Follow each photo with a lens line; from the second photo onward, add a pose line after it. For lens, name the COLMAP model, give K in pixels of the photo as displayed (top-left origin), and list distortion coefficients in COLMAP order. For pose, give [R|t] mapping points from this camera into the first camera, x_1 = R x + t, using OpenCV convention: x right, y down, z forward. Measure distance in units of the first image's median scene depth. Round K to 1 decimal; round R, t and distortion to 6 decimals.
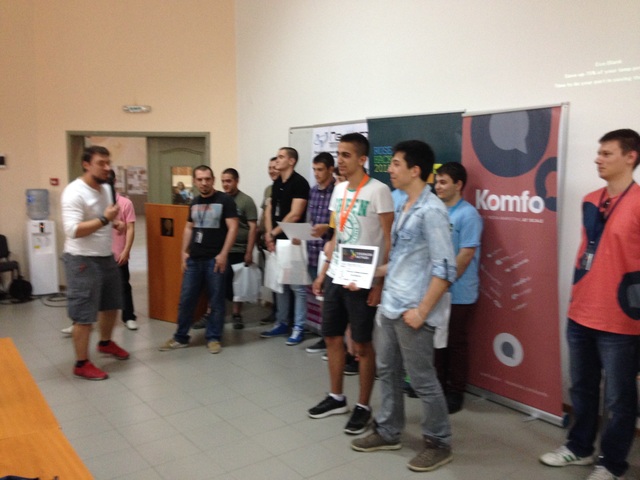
lens RADIAL K [[592.7, 0, 322.7], [0, 592.7, 241.3], [0, 0, 1]] dist [0.113854, -0.190494]
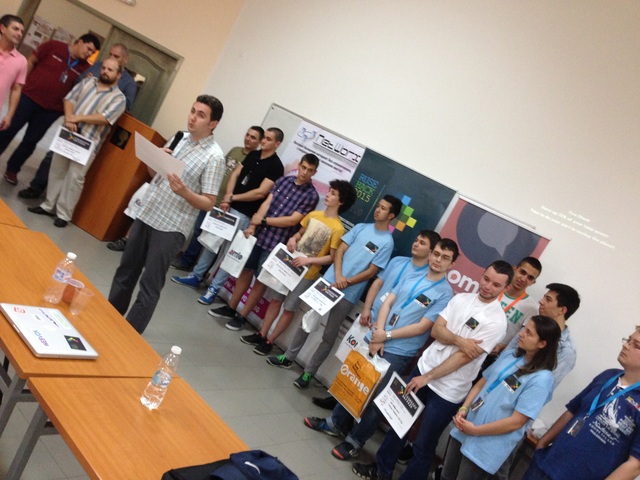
lens RADIAL K [[592.7, 0, 322.7], [0, 592.7, 241.3], [0, 0, 1]] dist [0.113854, -0.190494]
pose [[0.861201, 0.404677, 0.307521, -0.220598], [-0.425865, 0.904784, 0.001985, -0.013808], [-0.277436, -0.132672, 0.951539, -0.034983]]
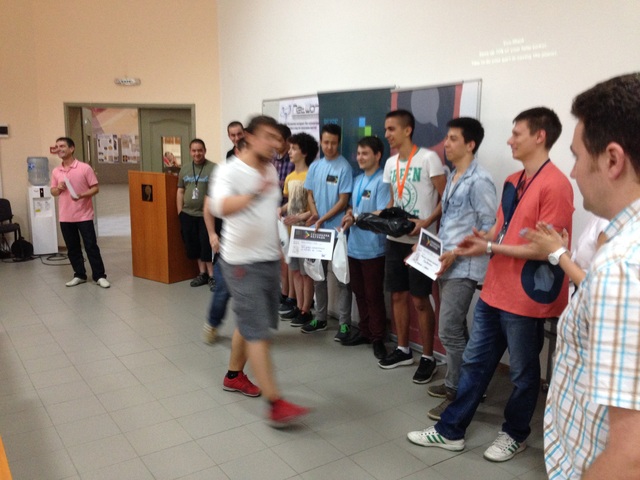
lens RADIAL K [[588.6, 0, 320.0], [0, 588.6, 240.0], [0, 0, 1]] dist [0.077918, -0.008282]
pose [[0.998633, 0.011058, -0.051091, 0.115279], [-0.008540, 0.998750, 0.049247, 0.006356], [0.051571, -0.048743, 0.997479, -0.067708]]
